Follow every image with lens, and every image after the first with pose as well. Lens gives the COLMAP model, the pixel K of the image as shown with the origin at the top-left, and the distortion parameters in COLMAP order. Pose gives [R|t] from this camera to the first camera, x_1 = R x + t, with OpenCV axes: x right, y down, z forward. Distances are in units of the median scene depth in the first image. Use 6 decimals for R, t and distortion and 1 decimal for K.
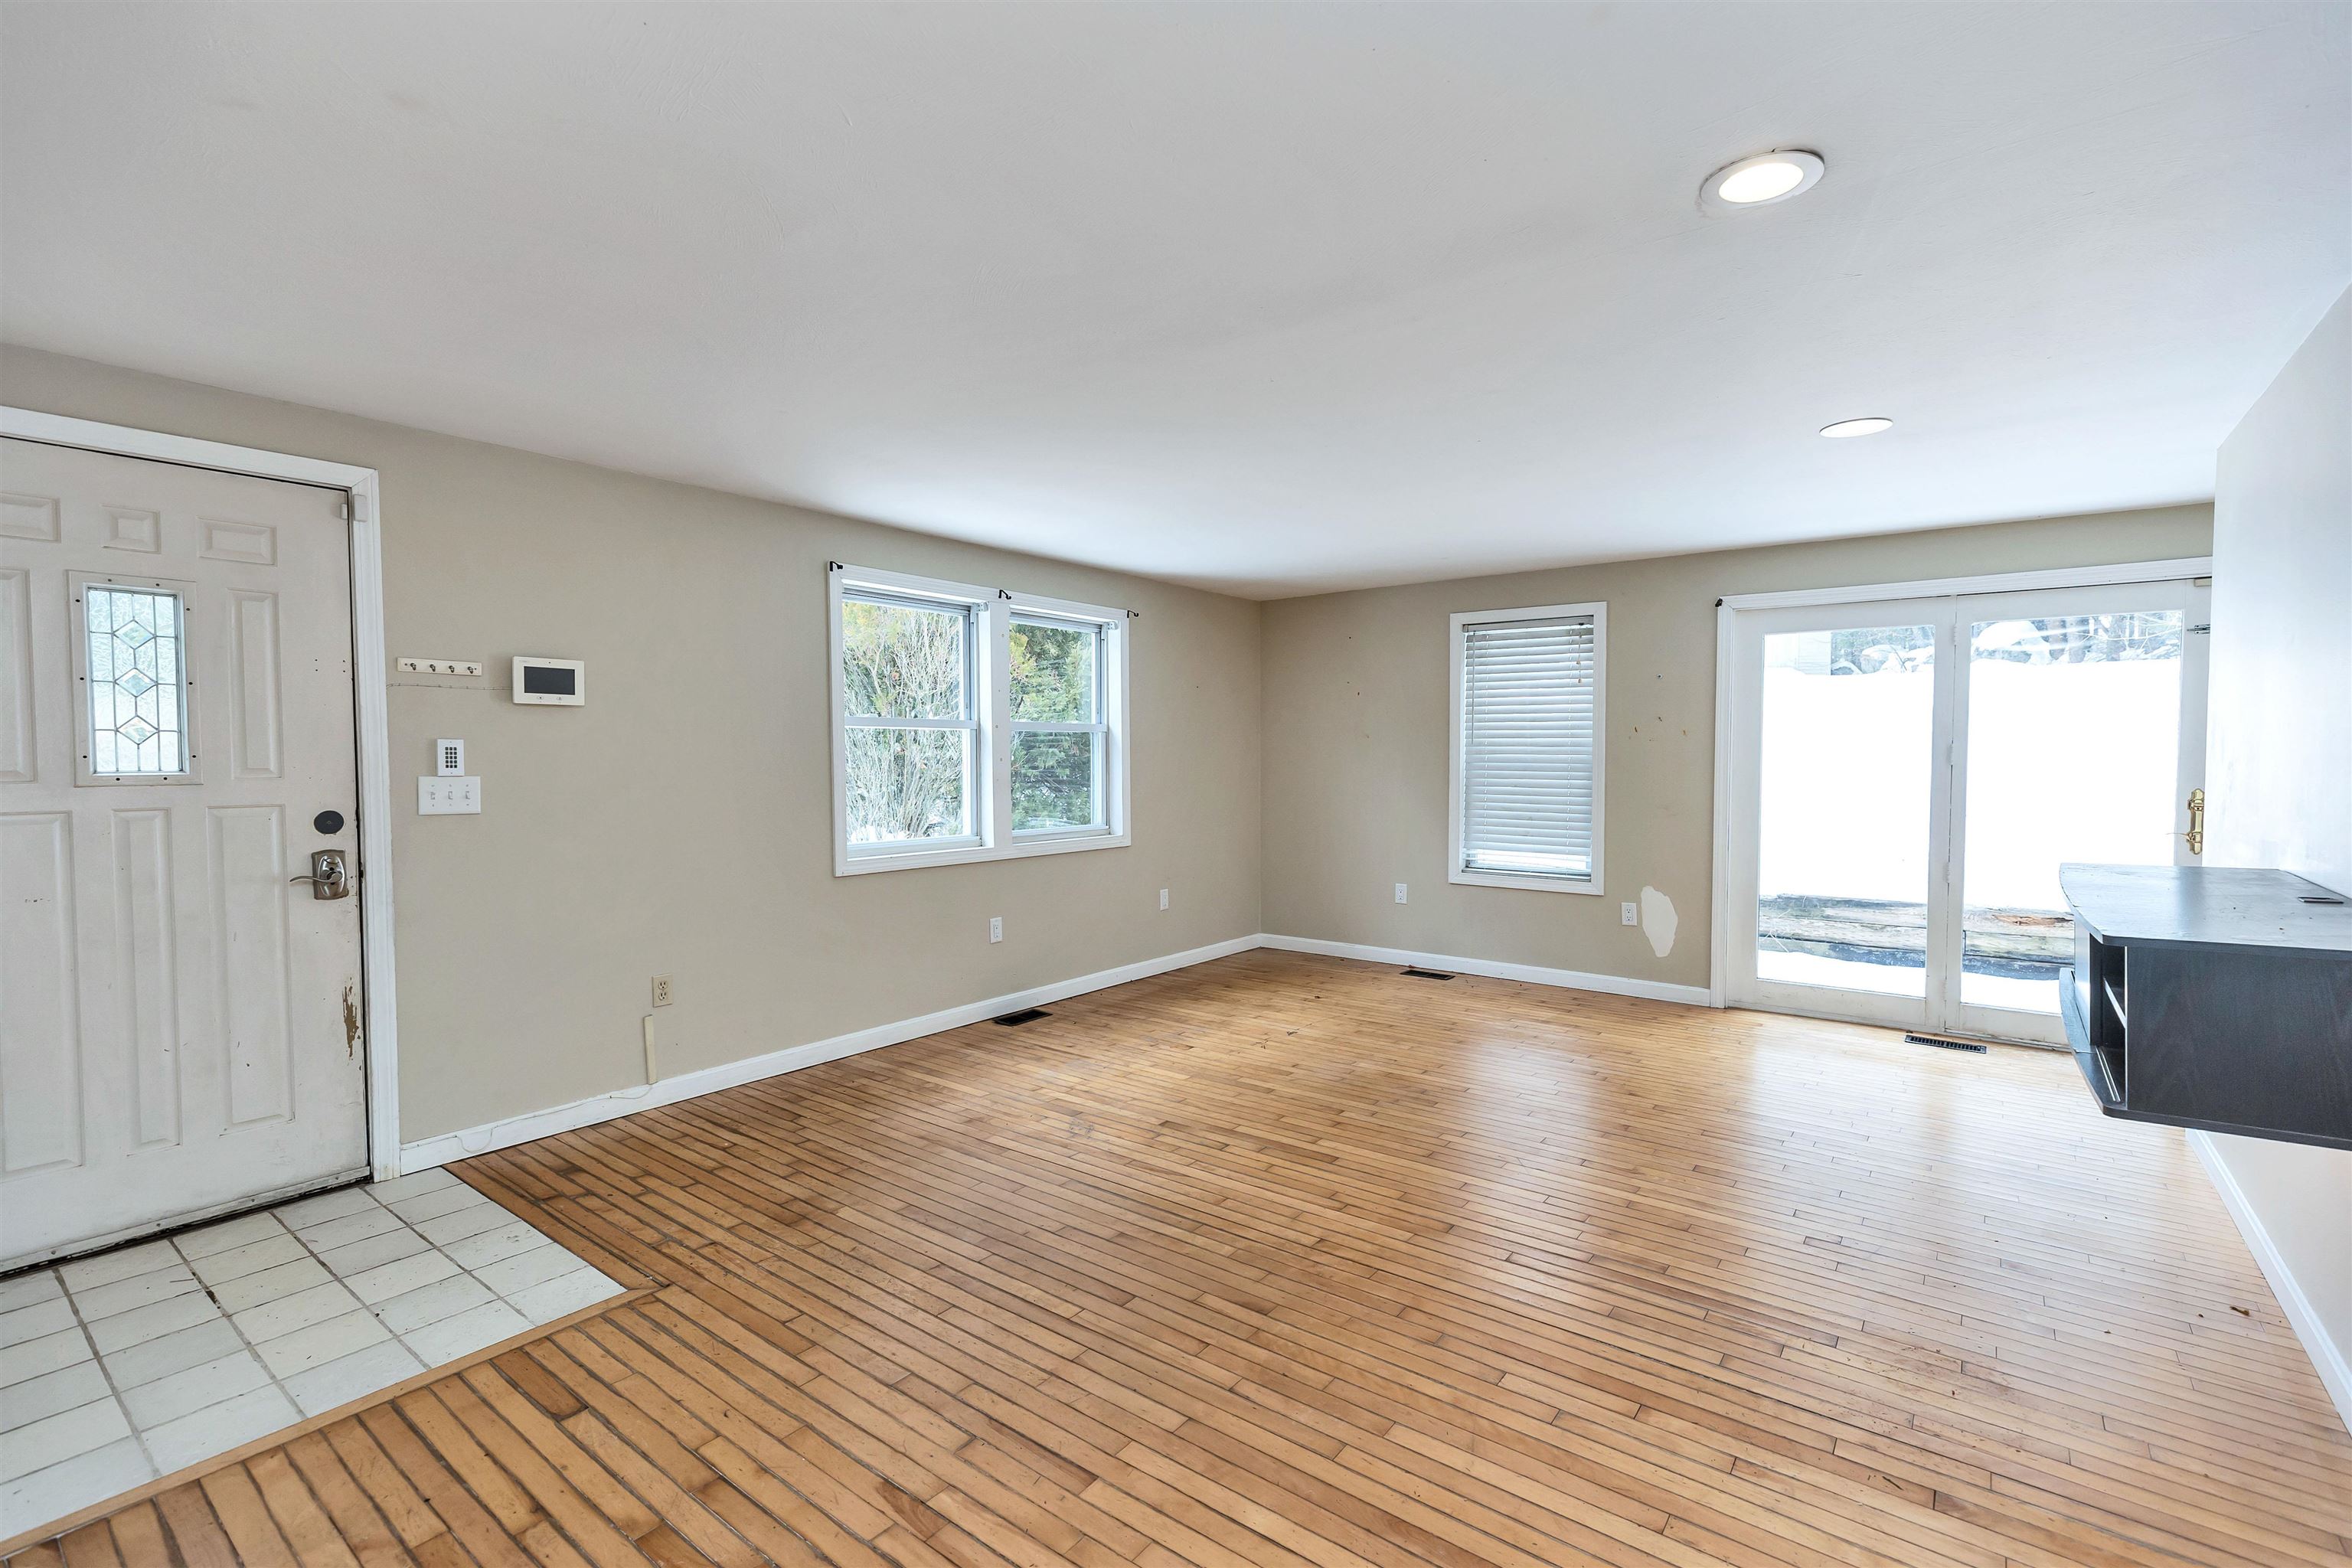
lens RADIAL K [[1056.4, 0, 1173.5], [0, 1056.4, 783.7], [0, 0, 1]] dist [0.002655, -0.000407]
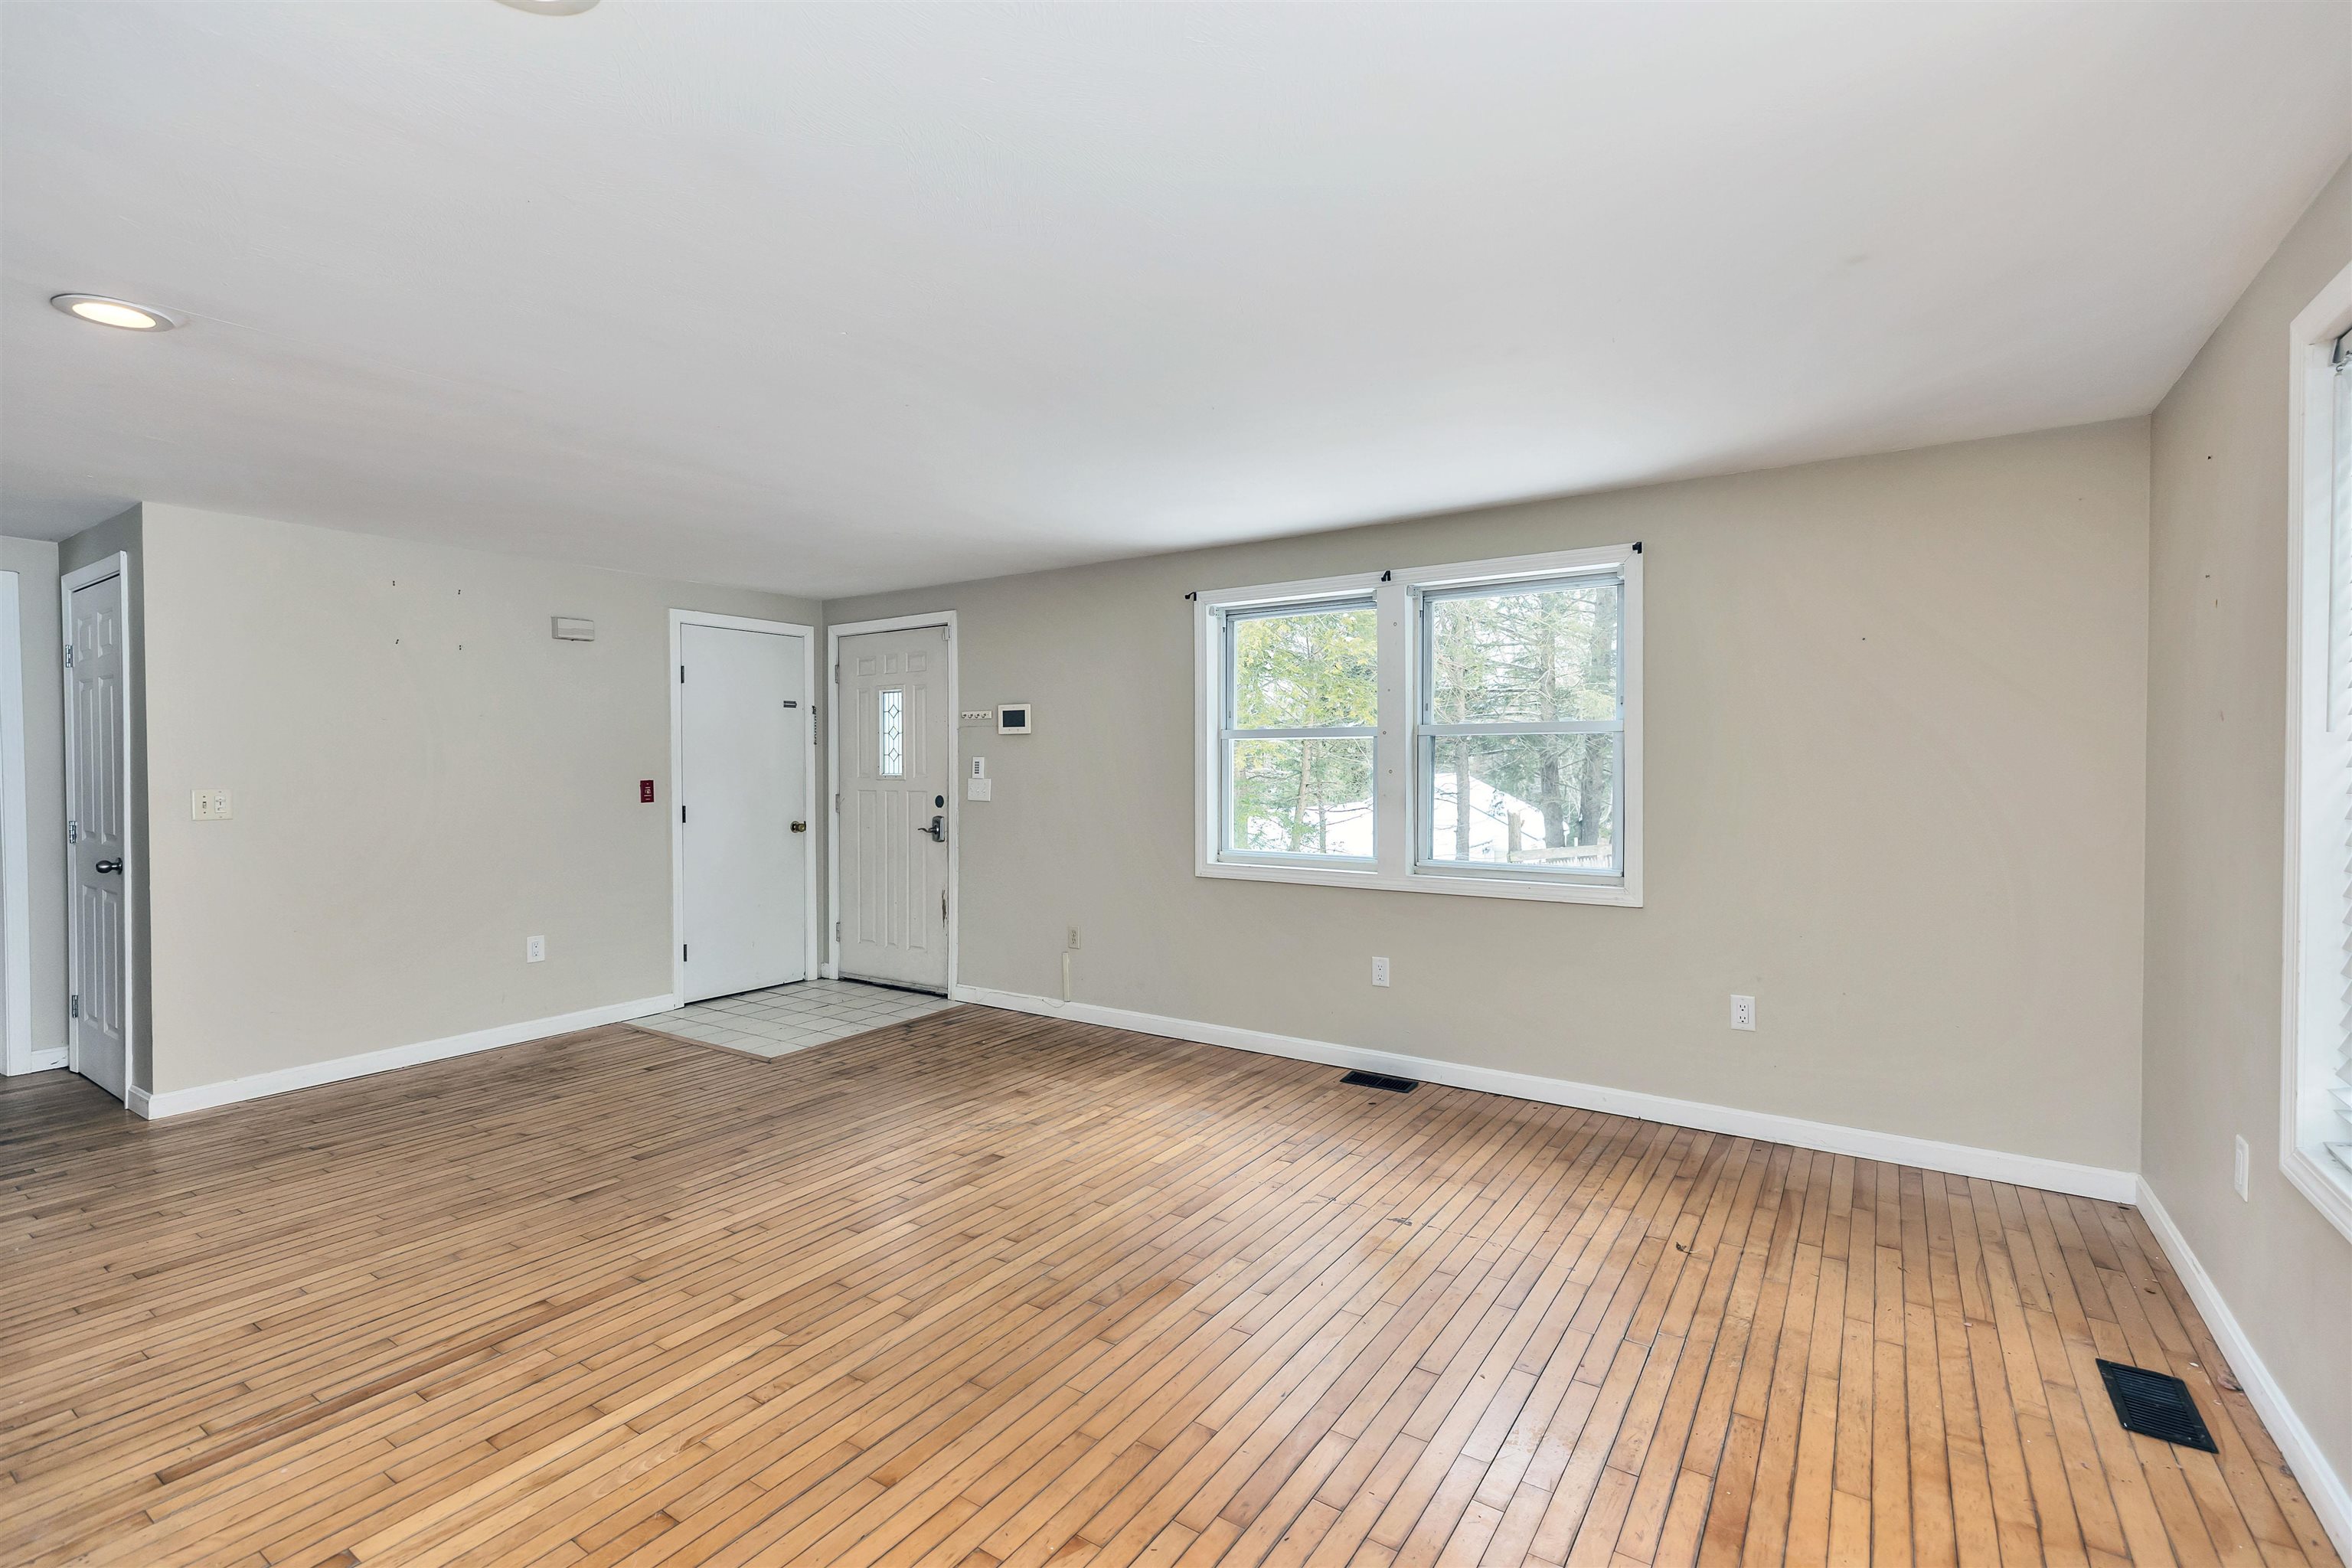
lens RADIAL K [[1056.4, 0, 1173.5], [0, 1056.4, 783.7], [0, 0, 1]] dist [0.002655, -0.000407]
pose [[0.071450, 0.021258, -0.997218, 1.013809], [-0.027130, 0.999444, 0.019362, -0.039730], [0.997075, 0.025671, 0.071987, 1.158987]]
